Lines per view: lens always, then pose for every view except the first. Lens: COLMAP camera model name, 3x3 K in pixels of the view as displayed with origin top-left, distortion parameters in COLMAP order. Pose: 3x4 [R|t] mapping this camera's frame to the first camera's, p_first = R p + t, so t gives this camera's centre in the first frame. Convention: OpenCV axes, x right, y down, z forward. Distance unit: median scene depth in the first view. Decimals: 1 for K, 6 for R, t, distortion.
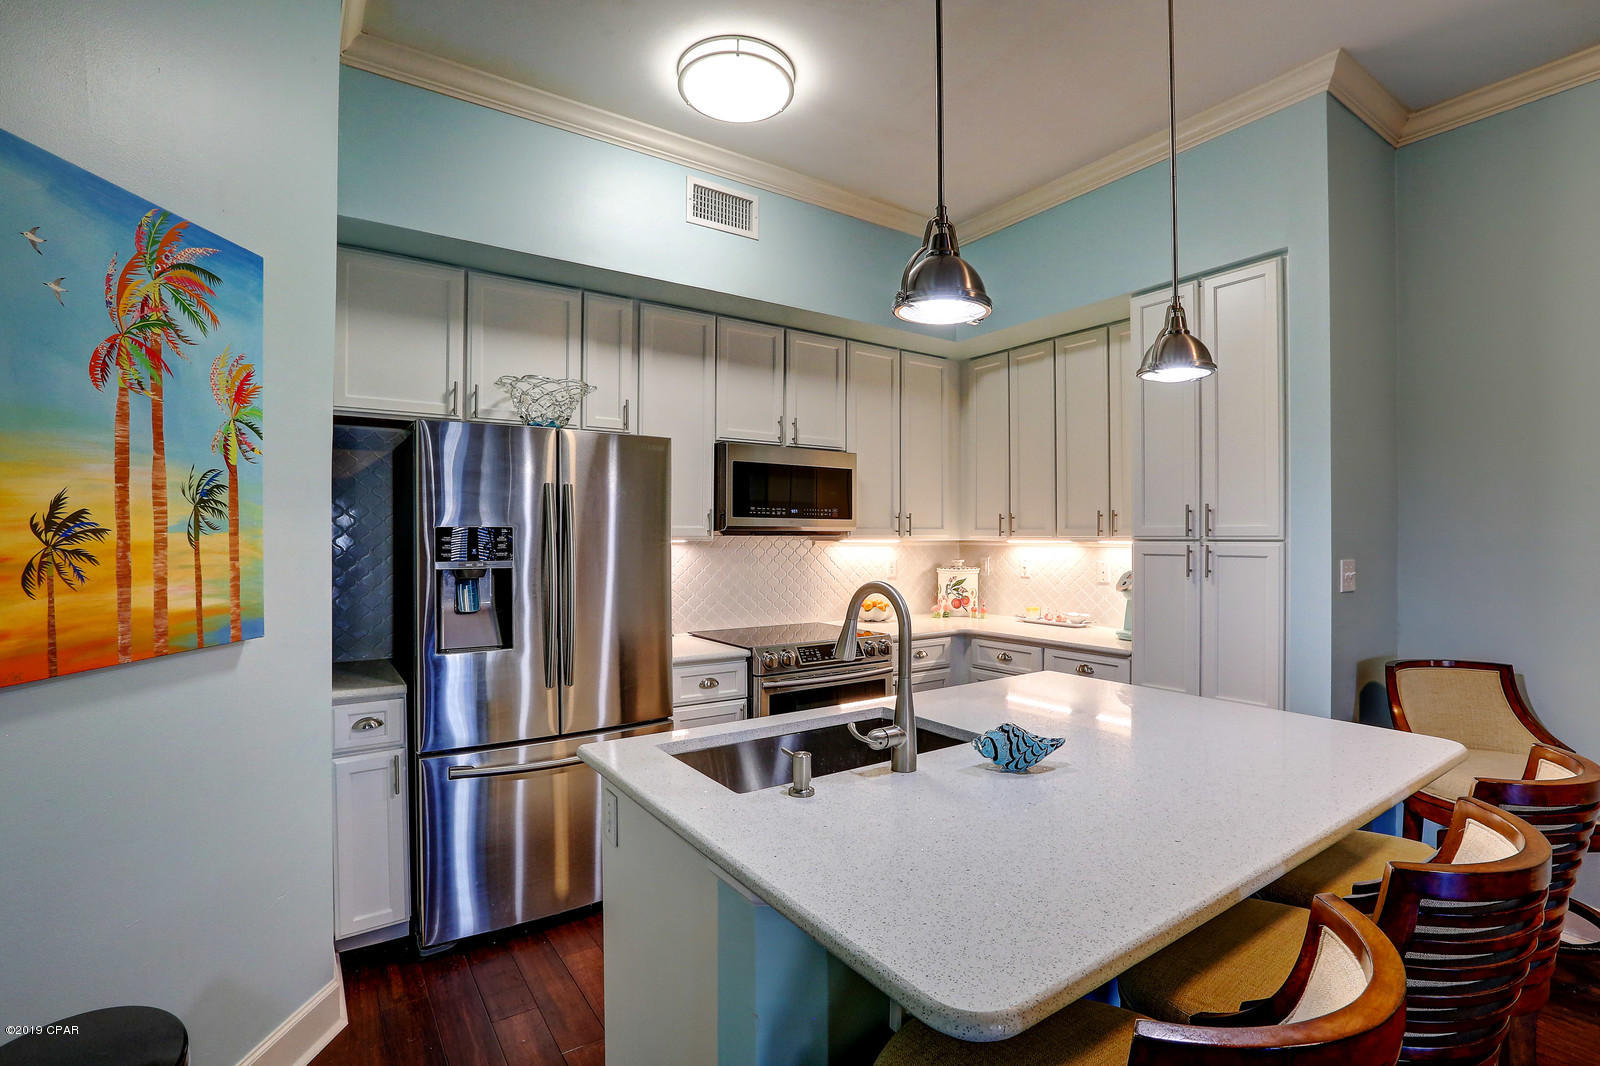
lens RADIAL K [[740.3, 0, 793.7], [0, 740.3, 530.7], [0, 0, 1]] dist [-0.005434, -0.000222]
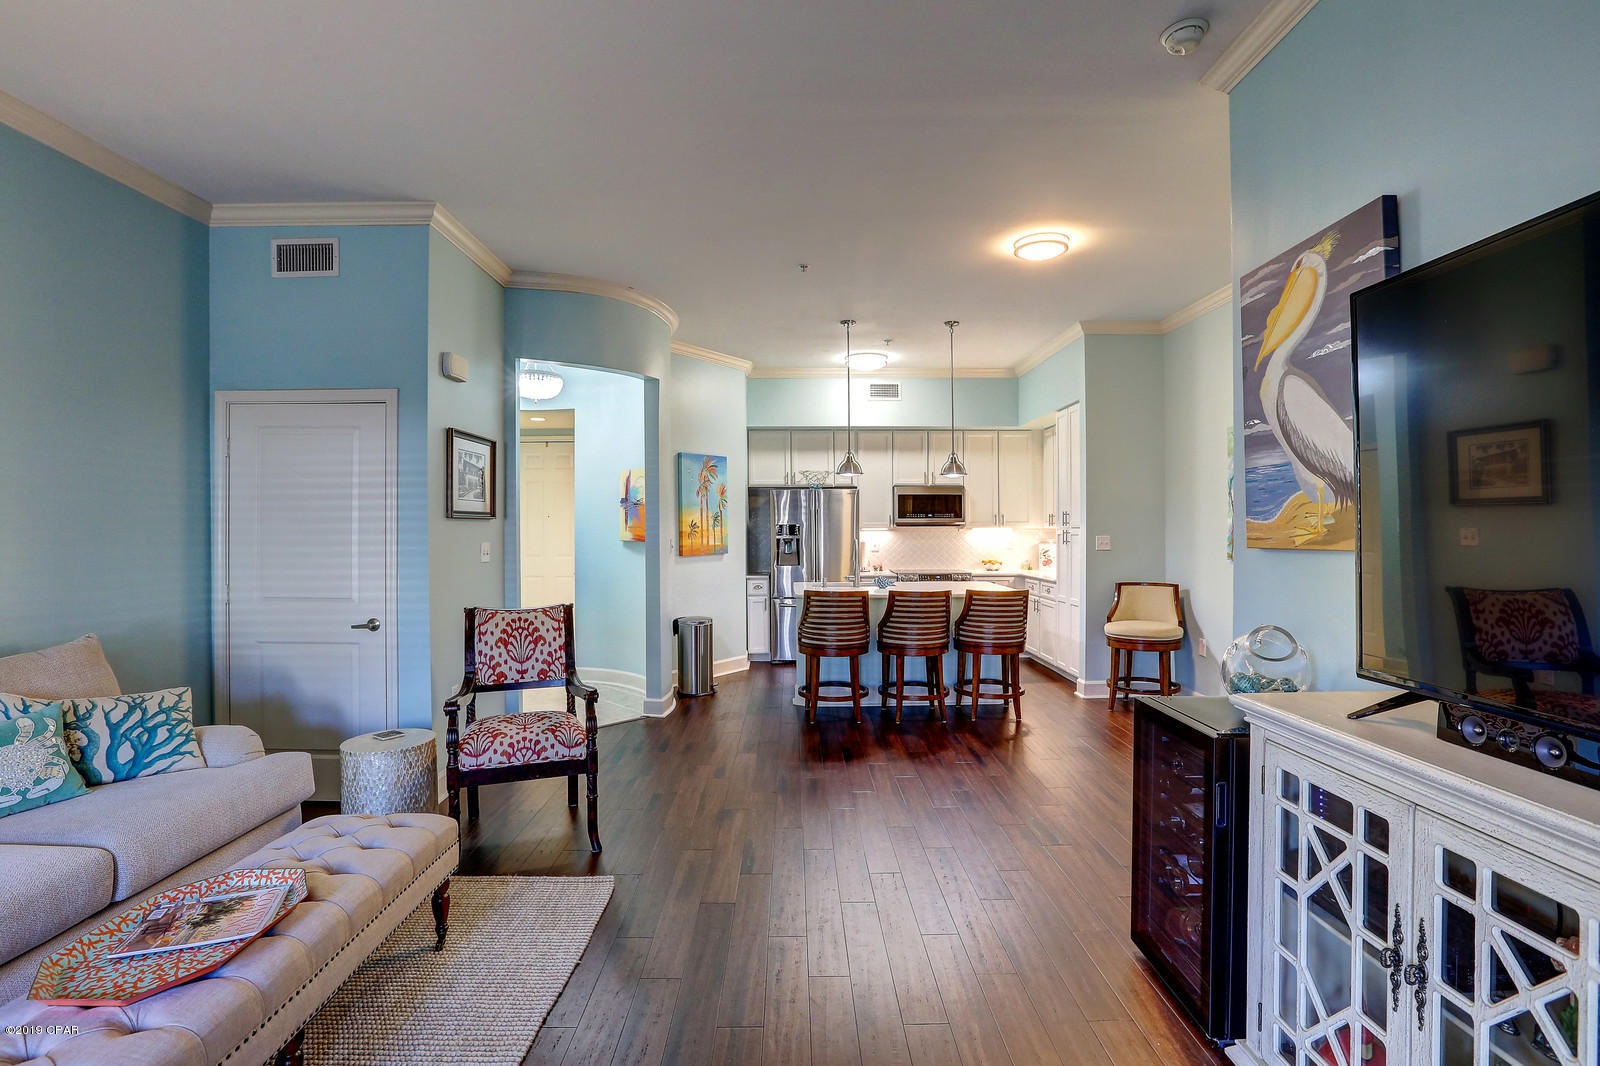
lens RADIAL K [[740.3, 0, 798.7], [0, 740.3, 533.5], [0, 0, 1]] dist [-0.005434, -0.000222]
pose [[0.841993, 0.002207, -0.539484, 1.152004], [0.006134, 0.999888, 0.013665, -0.008033], [0.539454, -0.014816, 0.841885, -1.411331]]
